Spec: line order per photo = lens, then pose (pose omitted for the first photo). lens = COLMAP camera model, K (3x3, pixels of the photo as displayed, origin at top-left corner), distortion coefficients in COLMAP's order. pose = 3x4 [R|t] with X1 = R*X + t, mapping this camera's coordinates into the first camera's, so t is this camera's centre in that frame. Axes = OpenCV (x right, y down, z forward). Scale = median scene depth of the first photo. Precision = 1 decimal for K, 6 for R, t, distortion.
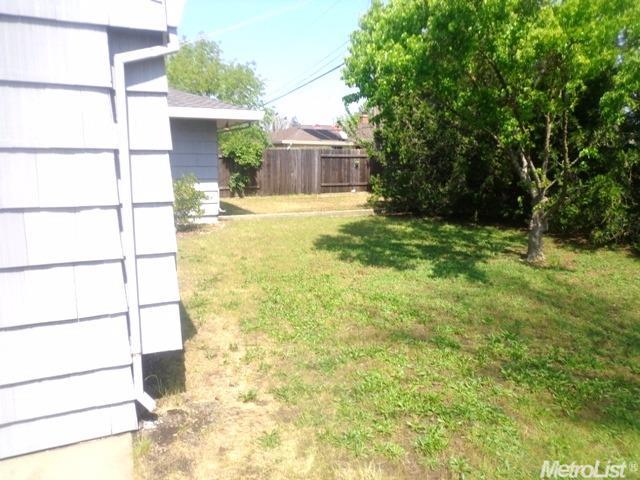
lens RADIAL K [[460.3, 0, 323.1], [0, 460.3, 239.4], [0, 0, 1]] dist [-0.015785, 0.000890]
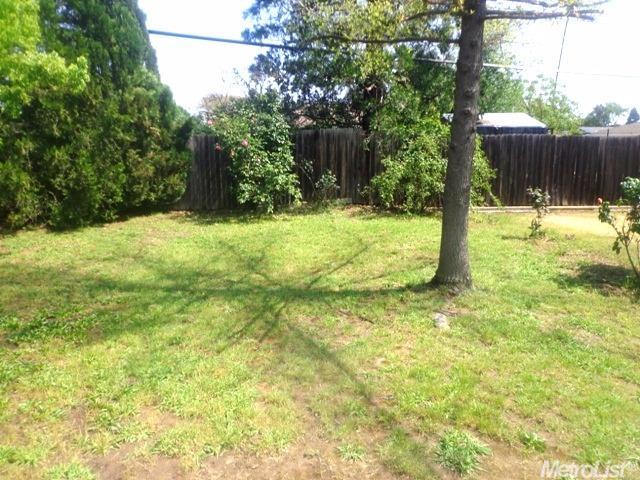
lens RADIAL K [[460.3, 0, 323.1], [0, 460.3, 239.4], [0, 0, 1]] dist [-0.015785, 0.000890]
pose [[0.356188, -0.187455, 0.915418, -0.139314], [0.160462, 0.977388, 0.137709, 0.007015], [-0.920533, 0.097840, 0.378214, -0.065831]]
